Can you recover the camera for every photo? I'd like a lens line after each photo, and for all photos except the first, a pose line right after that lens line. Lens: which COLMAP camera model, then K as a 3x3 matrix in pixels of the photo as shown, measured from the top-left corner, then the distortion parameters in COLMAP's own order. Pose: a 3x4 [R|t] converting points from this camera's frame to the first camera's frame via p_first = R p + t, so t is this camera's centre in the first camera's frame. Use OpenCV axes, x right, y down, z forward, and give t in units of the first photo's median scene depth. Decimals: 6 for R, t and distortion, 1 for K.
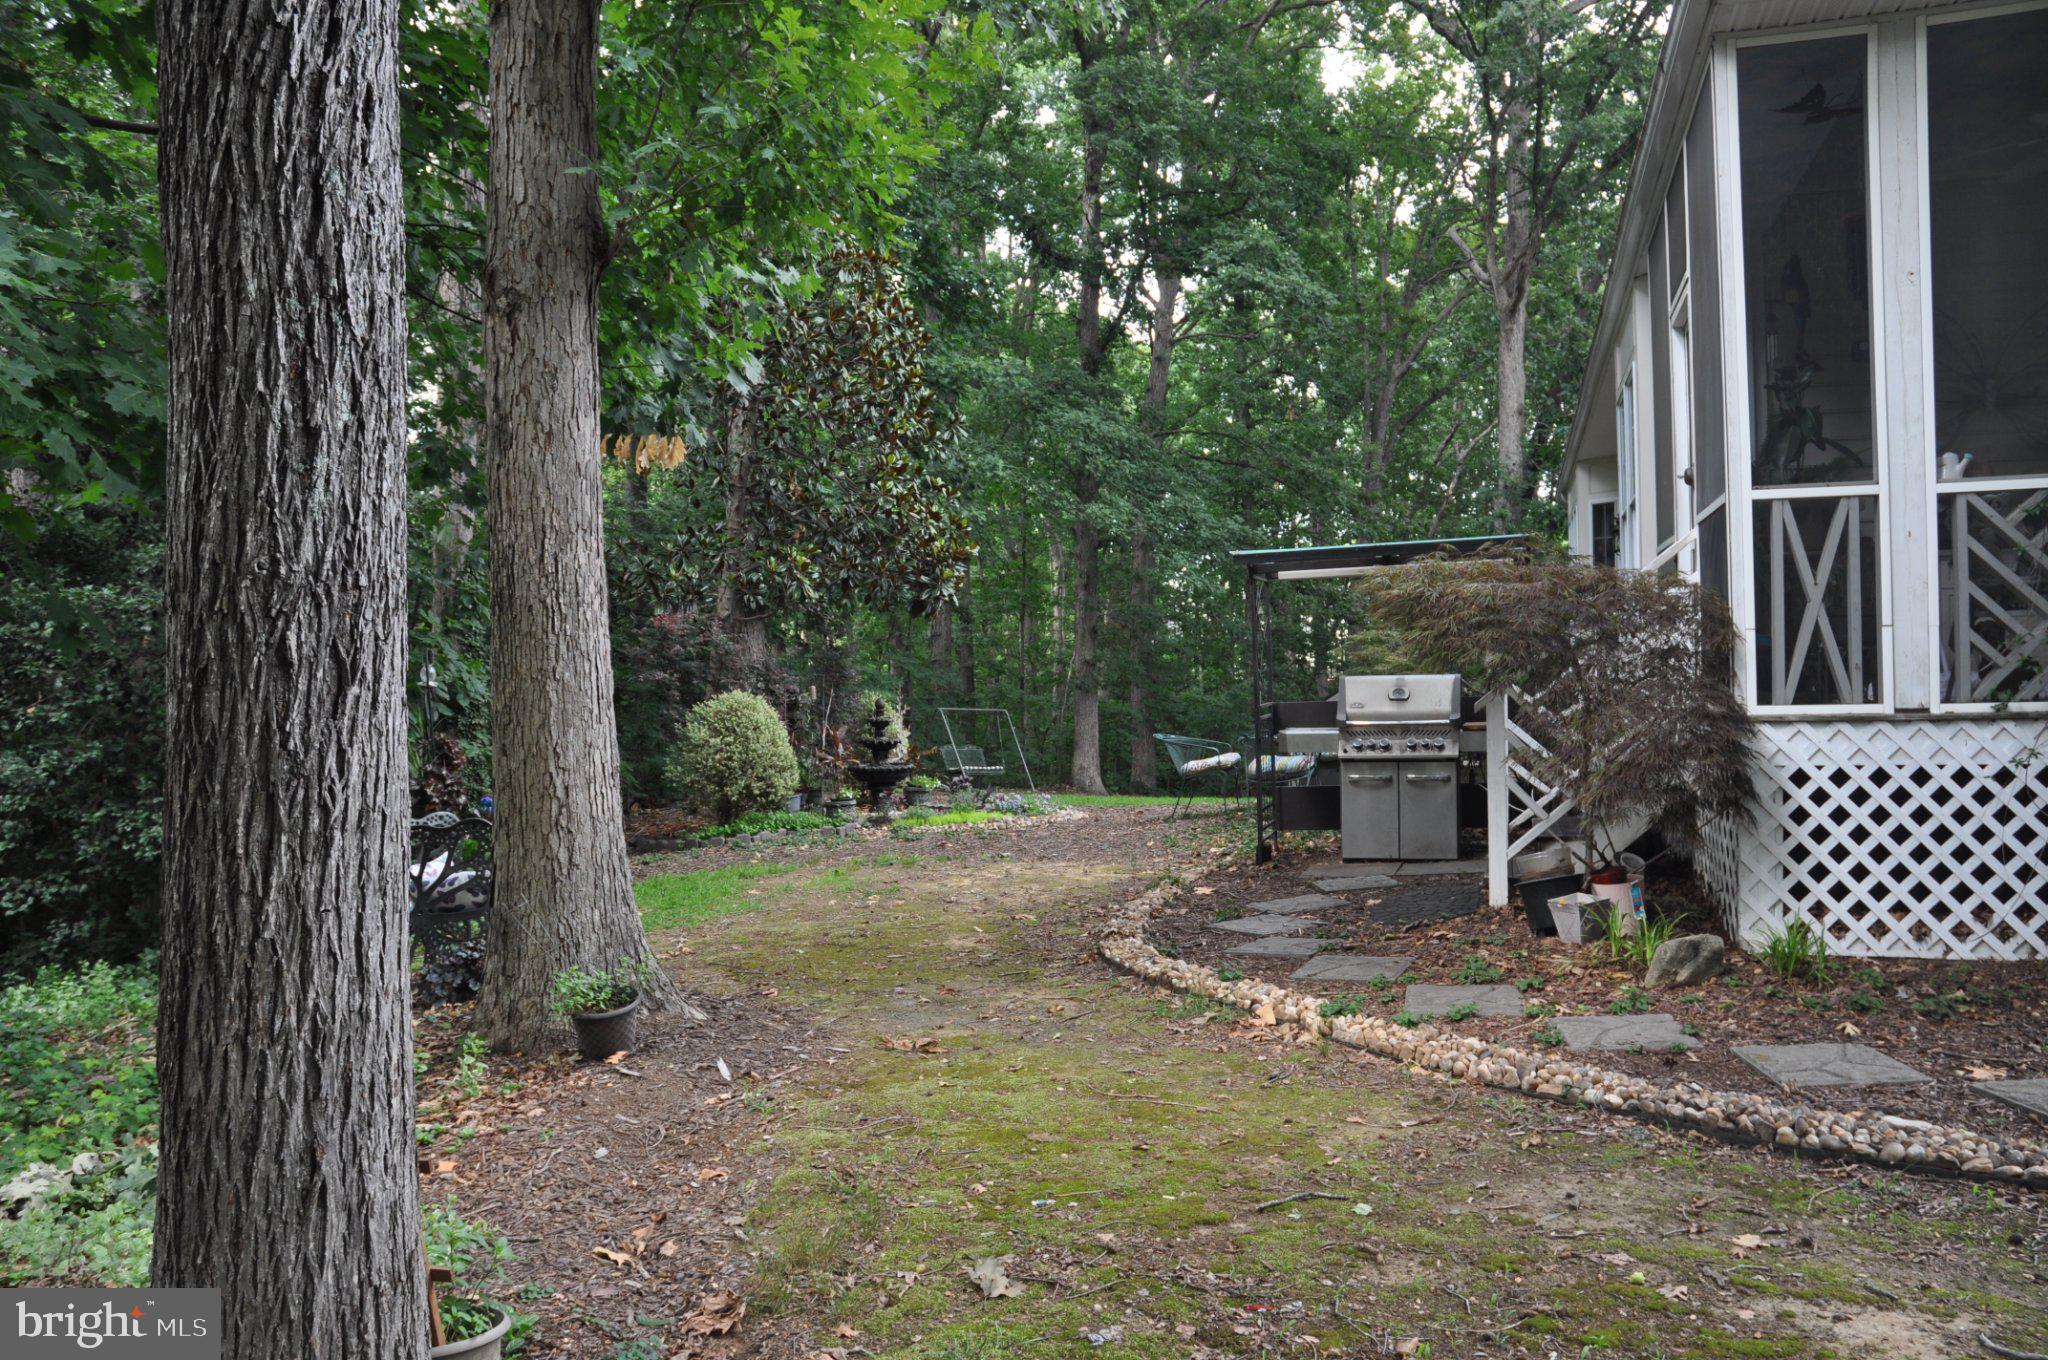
lens RADIAL K [[1584.0, 0, 1023.0], [0, 1584.0, 679.9], [0, 0, 1]] dist [-0.150065, 0.125511]
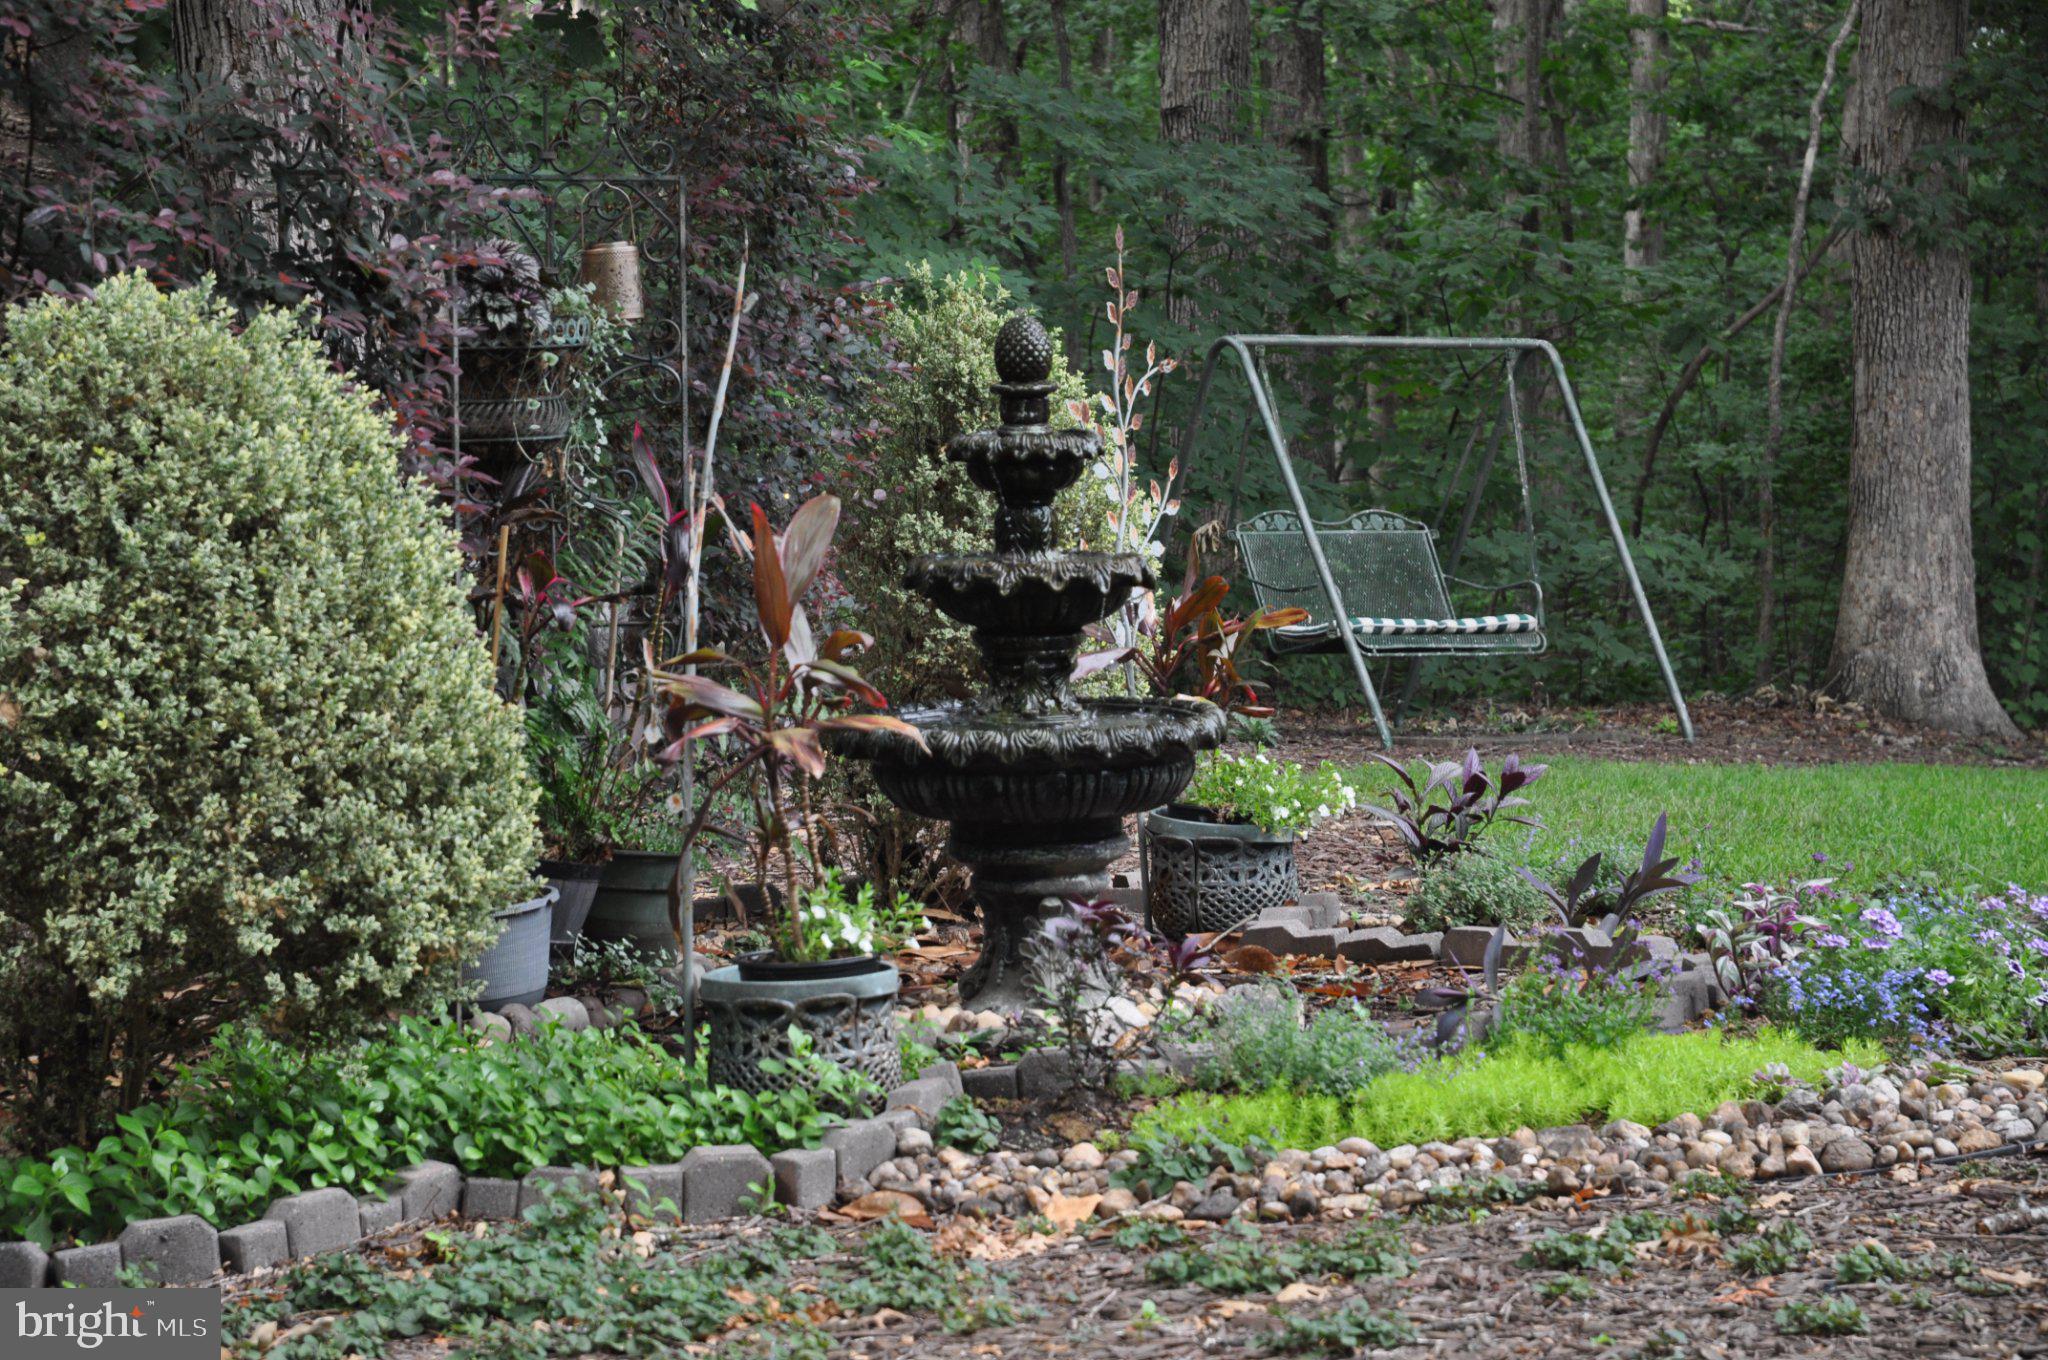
lens RADIAL K [[6199.5, 0, 1024.3], [0, 6199.5, 678.7], [0, 0, 1]] dist [0.496695, 0.000000]
pose [[0.997659, -0.001248, -0.068367, -0.050198], [0.006533, 0.997000, 0.077130, -0.000932], [0.068066, -0.077396, 0.994674, 0.381433]]
